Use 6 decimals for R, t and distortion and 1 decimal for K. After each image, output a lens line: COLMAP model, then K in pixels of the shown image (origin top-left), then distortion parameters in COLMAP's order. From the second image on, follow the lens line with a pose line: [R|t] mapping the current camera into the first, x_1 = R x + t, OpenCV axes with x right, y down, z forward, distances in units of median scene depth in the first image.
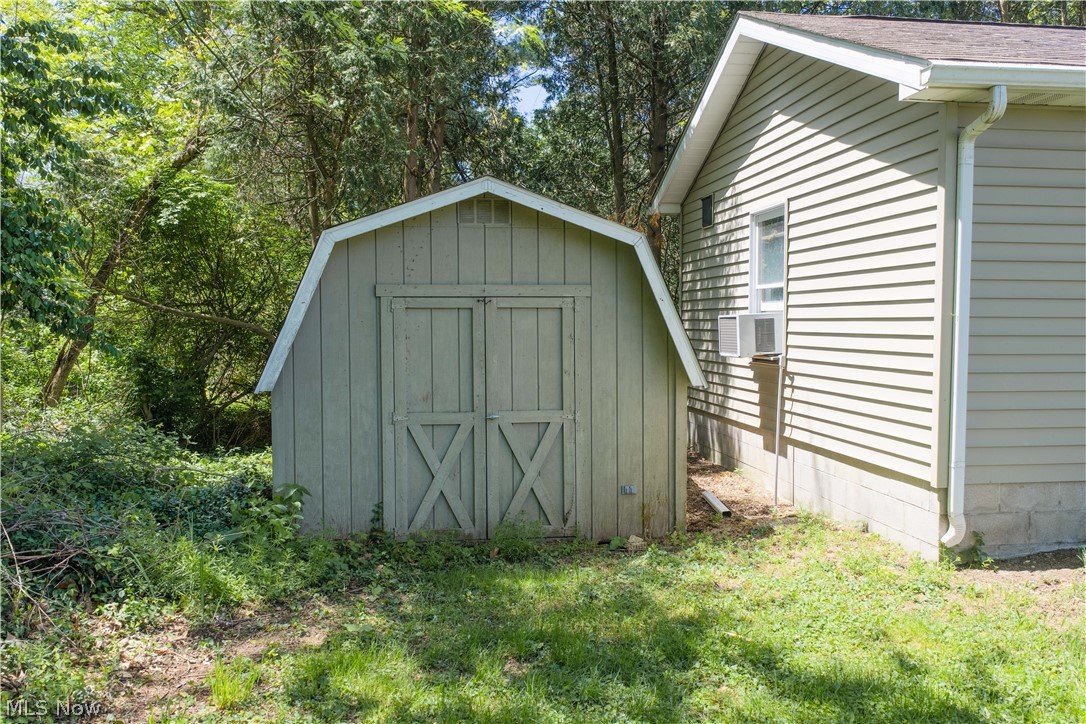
lens RADIAL K [[897.4, 0, 542.2], [0, 897.4, 360.6], [0, 0, 1]] dist [0.032369, -0.055400]
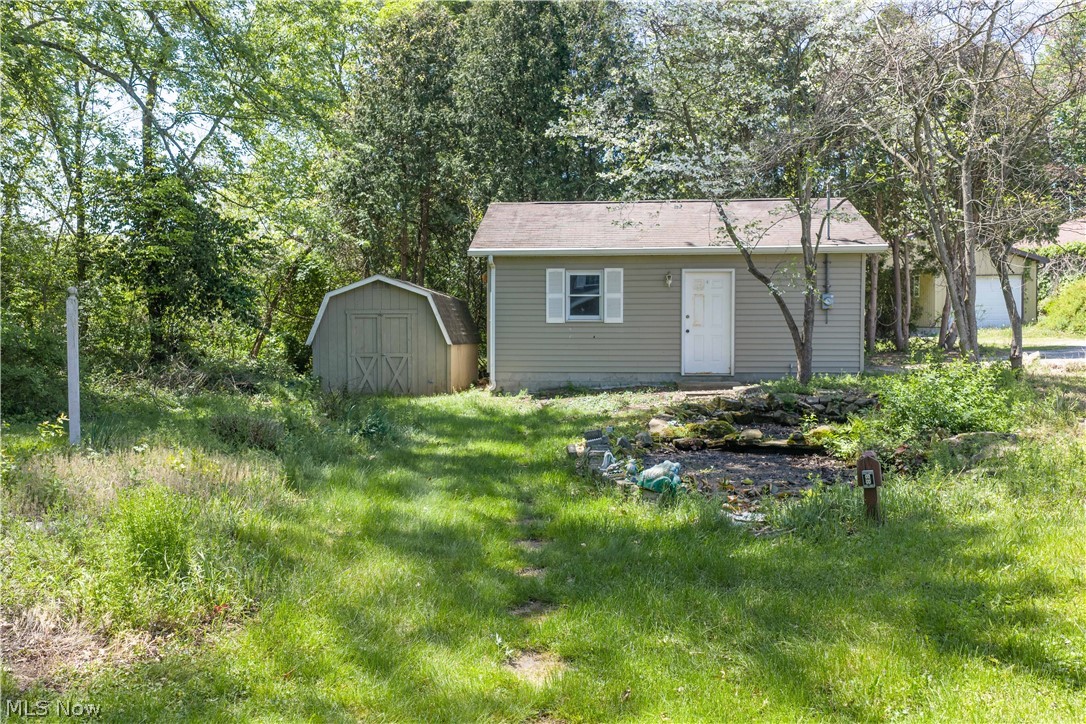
lens RADIAL K [[897.4, 0, 544.2], [0, 897.4, 362.5], [0, 0, 1]] dist [0.032369, -0.055400]
pose [[0.977226, 0.007506, -0.212070, 1.072642], [-0.007014, 0.999971, 0.003073, 0.074999], [0.212087, -0.001516, 0.977250, -1.746546]]
